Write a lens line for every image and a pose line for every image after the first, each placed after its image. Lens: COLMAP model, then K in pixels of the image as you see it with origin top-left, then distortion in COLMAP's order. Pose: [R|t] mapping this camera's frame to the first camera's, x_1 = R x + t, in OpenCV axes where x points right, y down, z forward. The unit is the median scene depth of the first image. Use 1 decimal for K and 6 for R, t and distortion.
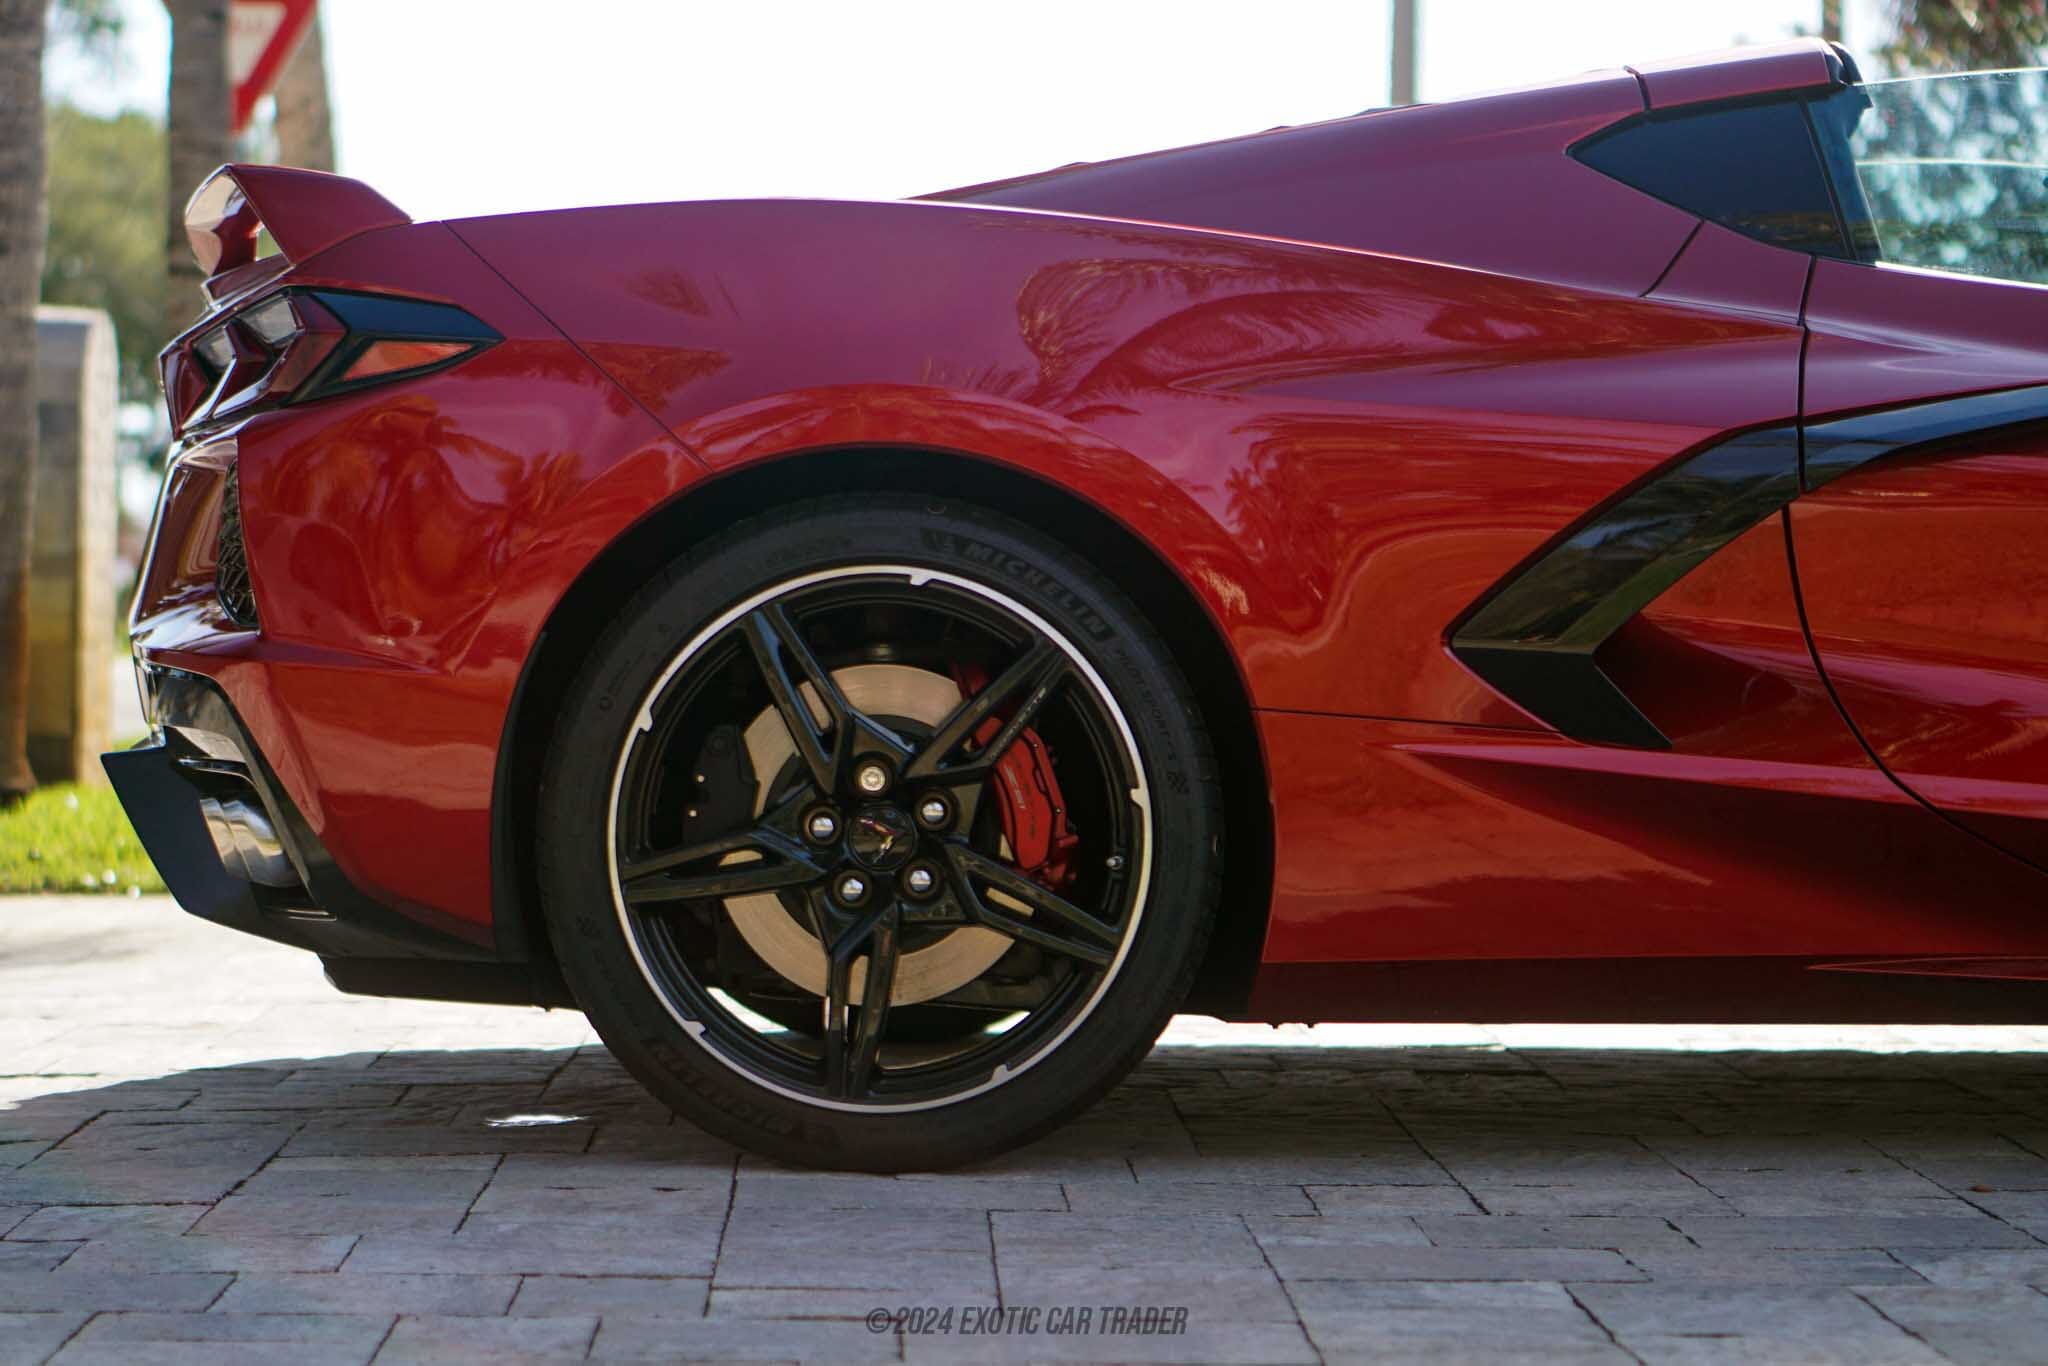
lens RADIAL K [[4721.4, 0, 1024.0], [0, 4721.4, 683.0], [0, 0, 1]] dist [0.090909, 0.638892]
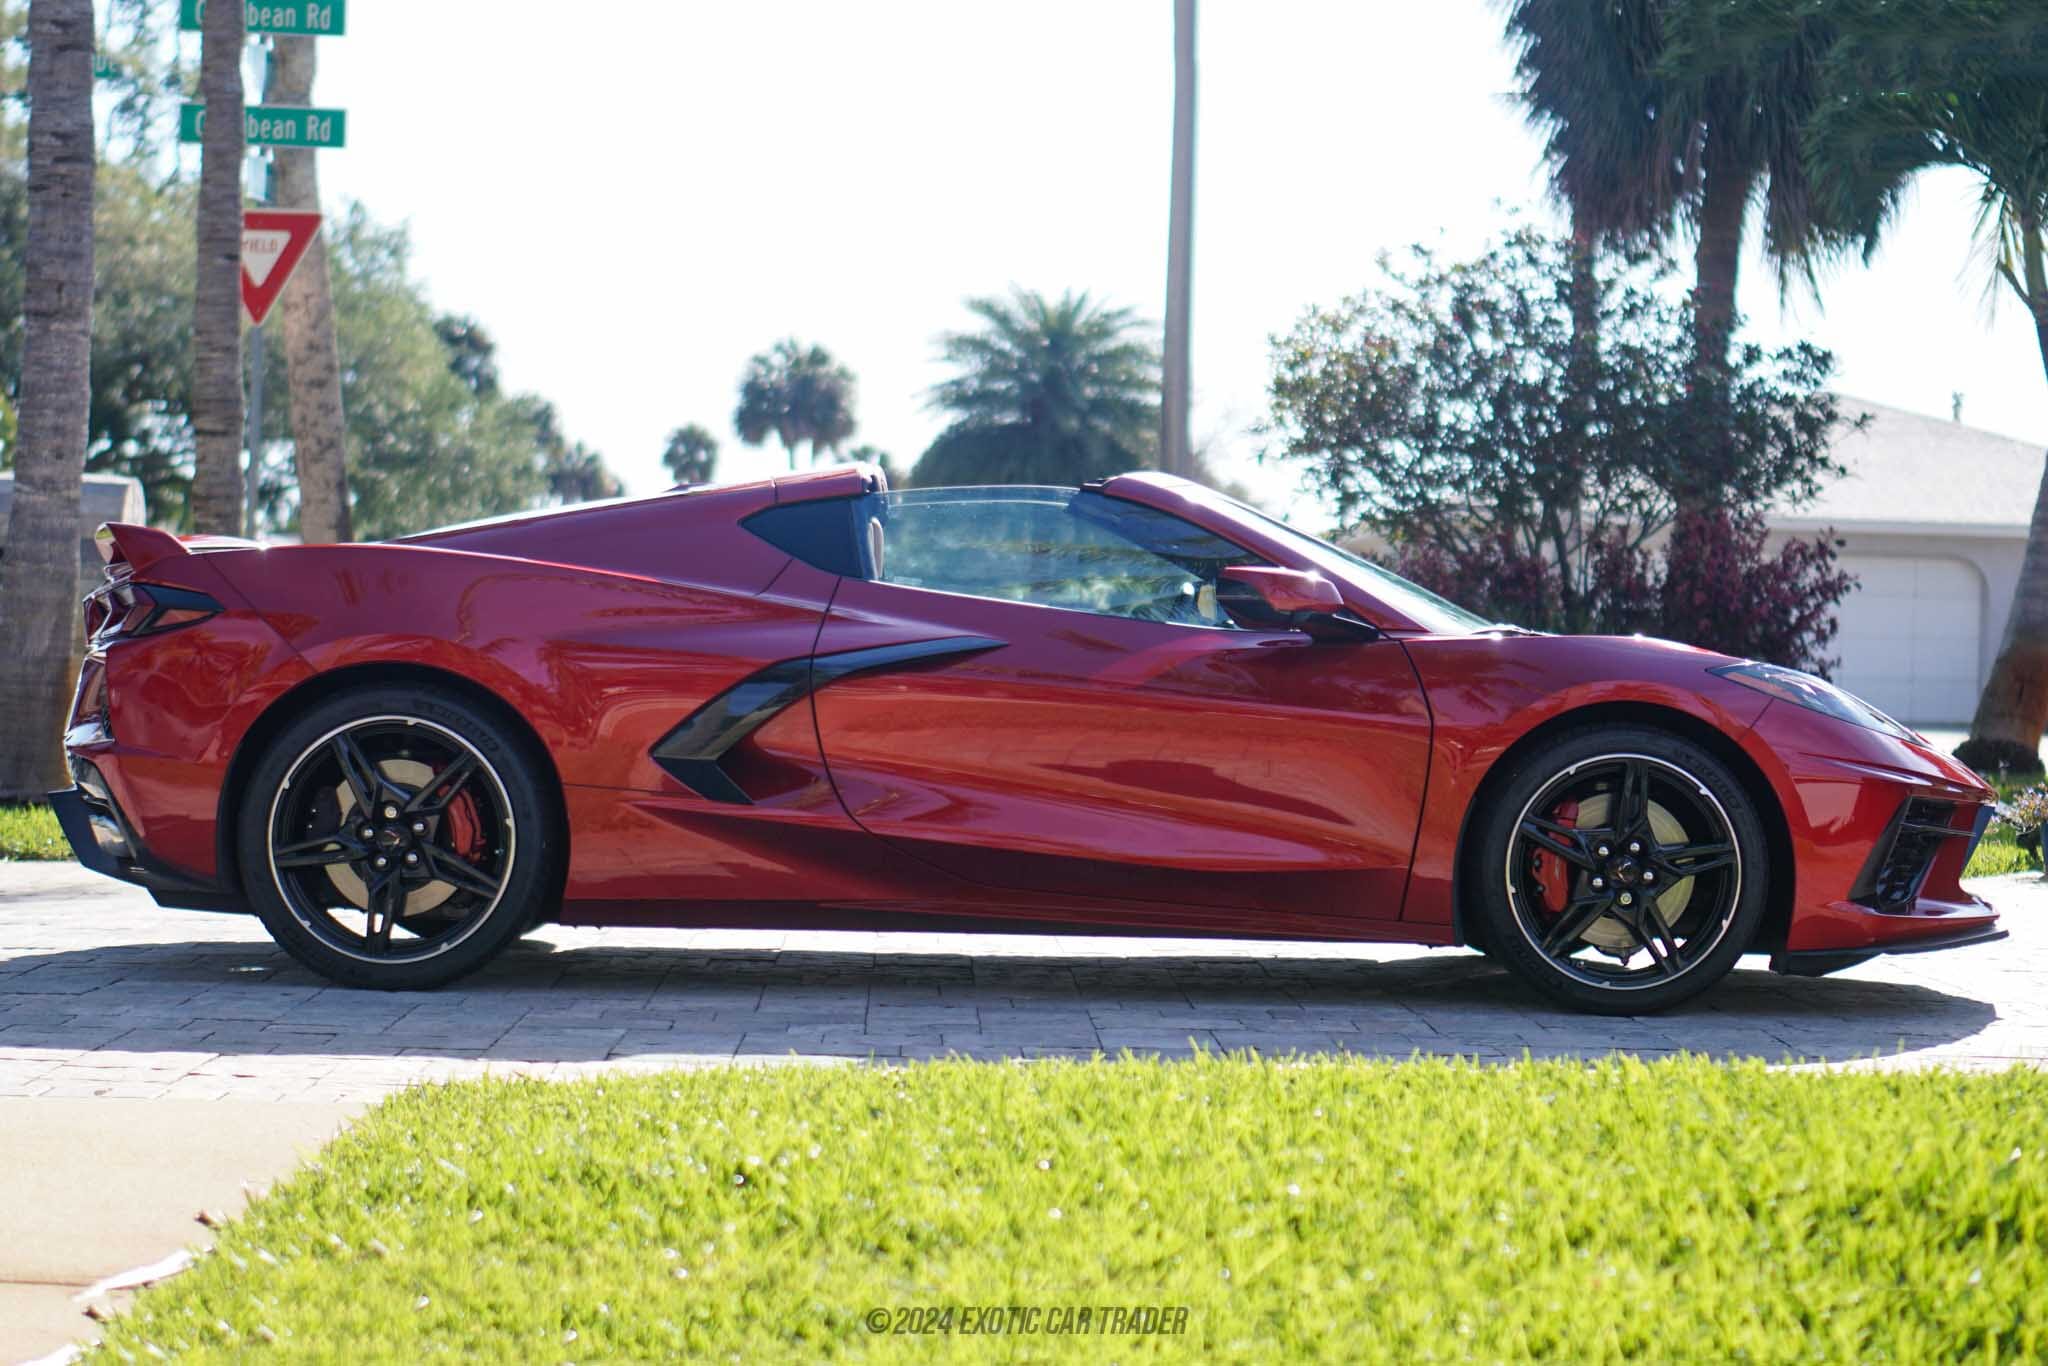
lens RADIAL K [[4721.4, 0, 1024.0], [0, 4721.4, 683.0], [0, 0, 1]] dist [0.090909, 0.638892]
pose [[0.999310, 0.016717, -0.033174, 0.331904], [-0.016653, 0.999859, 0.002185, -0.049086], [0.033206, -0.001631, 0.999447, -1.180484]]
